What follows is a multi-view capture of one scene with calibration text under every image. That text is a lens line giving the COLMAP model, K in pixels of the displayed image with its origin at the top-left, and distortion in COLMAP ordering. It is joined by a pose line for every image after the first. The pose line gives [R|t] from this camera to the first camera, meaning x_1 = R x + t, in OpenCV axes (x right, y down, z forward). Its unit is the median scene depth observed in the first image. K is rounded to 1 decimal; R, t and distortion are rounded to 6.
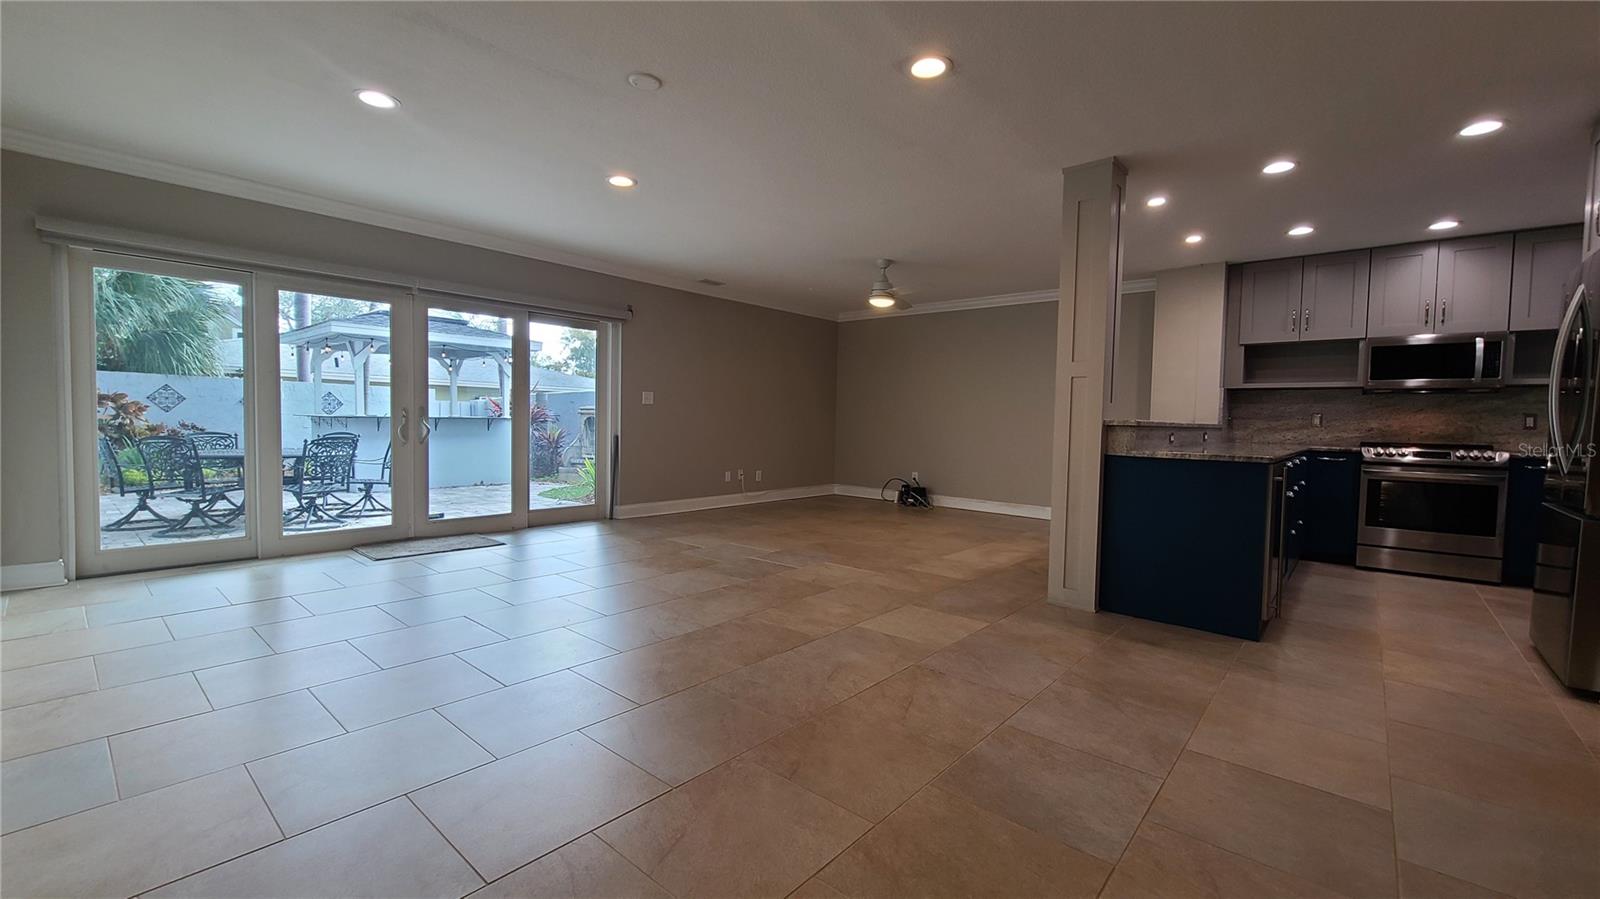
lens RADIAL K [[651.0, 0, 806.0], [0, 651.0, 448.7], [0, 0, 1]] dist [0.001786, -0.000450]
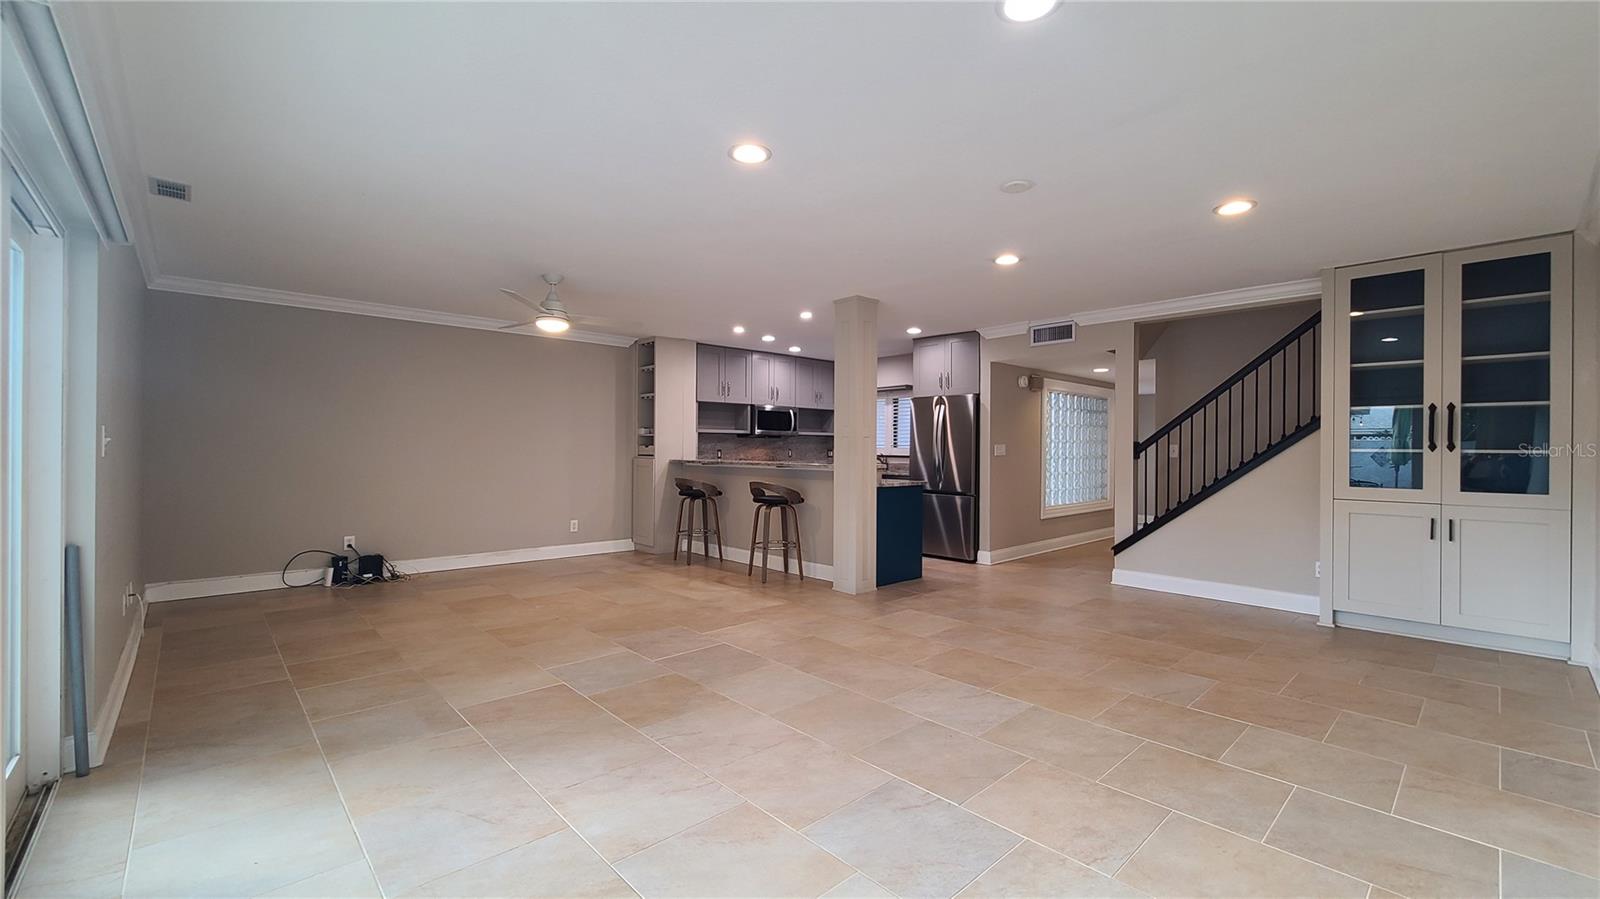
lens RADIAL K [[651.0, 0, 811.2], [0, 651.0, 451.3], [0, 0, 1]] dist [0.001786, -0.000450]
pose [[0.108324, -0.027373, 0.993739, -0.839430], [0.039793, 0.998939, 0.023178, -0.091456], [-0.993319, 0.037033, 0.109298, 0.740357]]
